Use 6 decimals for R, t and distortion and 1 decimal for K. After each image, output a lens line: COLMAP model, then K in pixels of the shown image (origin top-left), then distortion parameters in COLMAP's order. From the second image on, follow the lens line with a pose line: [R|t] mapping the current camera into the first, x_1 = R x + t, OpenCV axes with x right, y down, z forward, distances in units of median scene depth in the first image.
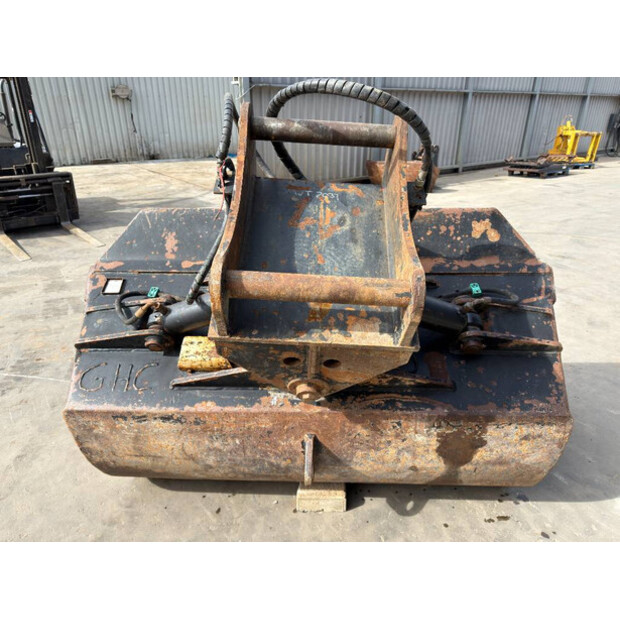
lens RADIAL K [[443.7, 0, 310.0], [0, 443.7, 310.0], [0, 0, 1]] dist [0.038646, -0.047092]
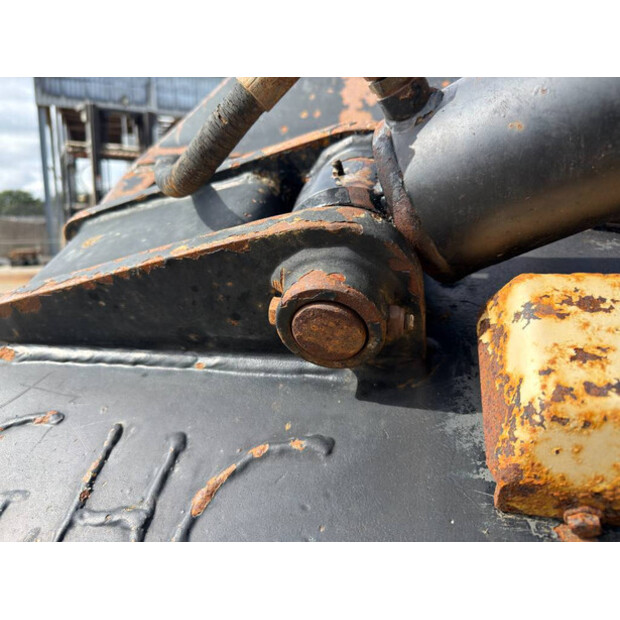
lens RADIAL K [[436.4, 0, 310.0], [0, 436.4, 310.0], [0, 0, 1]] dist [0.136466, -0.220586]
pose [[0.975437, 0.031010, -0.218083, -0.281176], [-0.084031, 0.967556, -0.238273, 0.100811], [0.203618, 0.250746, 0.946396, 0.746227]]
